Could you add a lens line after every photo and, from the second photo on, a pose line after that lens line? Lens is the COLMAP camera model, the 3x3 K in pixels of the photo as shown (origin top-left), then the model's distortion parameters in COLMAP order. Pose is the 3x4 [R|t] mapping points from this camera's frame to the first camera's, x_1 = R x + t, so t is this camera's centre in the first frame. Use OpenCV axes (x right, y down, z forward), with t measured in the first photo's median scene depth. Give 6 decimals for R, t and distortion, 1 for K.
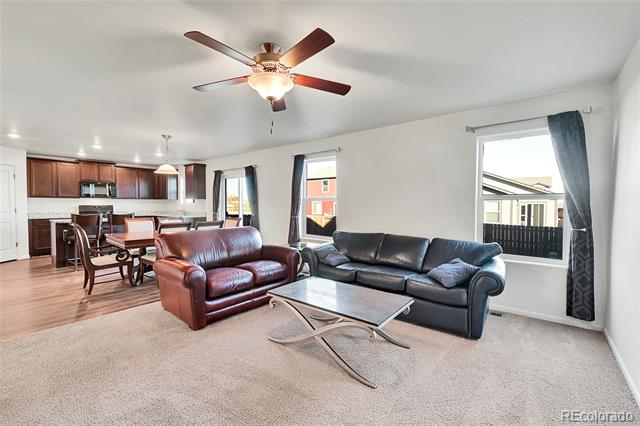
lens RADIAL K [[273.2, 0, 321.0], [0, 273.2, 212.6], [0, 0, 1]] dist [-0.000220, 0.000595]
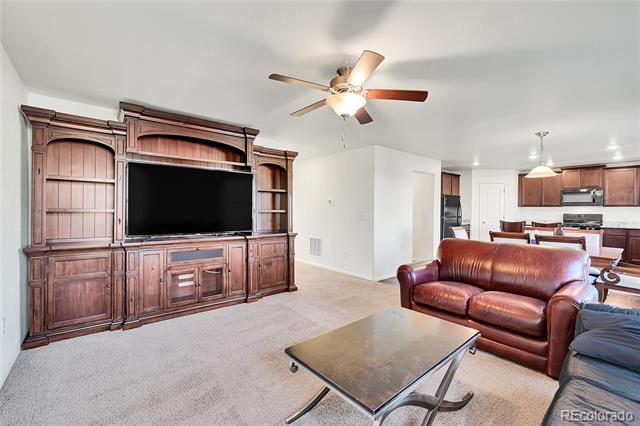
lens RADIAL K [[273.2, 0, 315.4], [0, 273.2, 211.7], [0, 0, 1]] dist [-0.000220, 0.000595]
pose [[-0.200023, -0.000509, -0.979791, 0.290043], [-0.036957, 0.999292, 0.007026, -0.007618], [0.979094, 0.037616, -0.199900, 0.324660]]
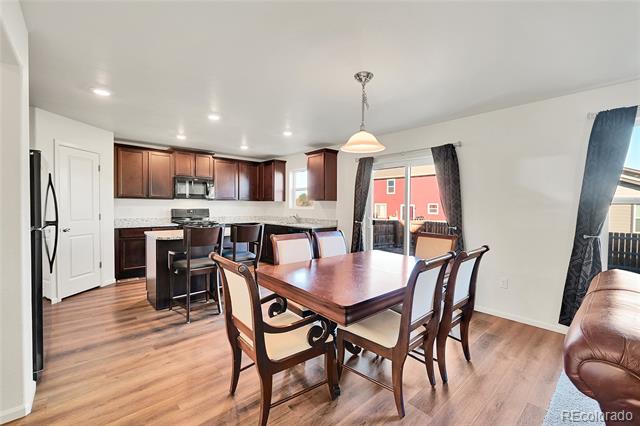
lens RADIAL K [[273.2, 0, 322.2], [0, 273.2, 211.5], [0, 0, 1]] dist [-0.000220, 0.000595]
pose [[0.989032, 0.008549, -0.147452, -0.381433], [-0.009971, 0.999911, -0.008905, -0.017611], [0.147363, 0.010278, 0.989029, 0.331056]]
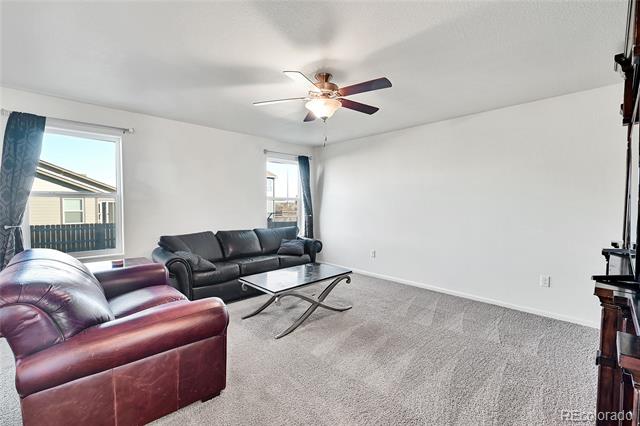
lens RADIAL K [[273.2, 0, 322.7], [0, 273.2, 211.0], [0, 0, 1]] dist [-0.000220, 0.000595]
pose [[0.106050, -0.032577, 0.993827, -0.412150], [0.027418, 0.999179, 0.029827, -0.013727], [-0.993983, 0.024085, 0.106856, 0.276640]]
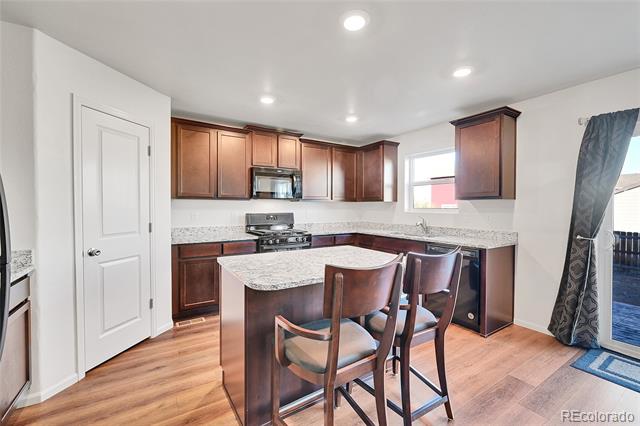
lens RADIAL K [[273.2, 0, 323.3], [0, 273.2, 211.0], [0, 0, 1]] dist [-0.000220, 0.000595]
pose [[0.950398, 0.003445, -0.311016, -0.605901], [-0.008477, 0.999854, -0.014832, -0.025972], [0.310920, 0.016733, 0.950289, 0.566180]]
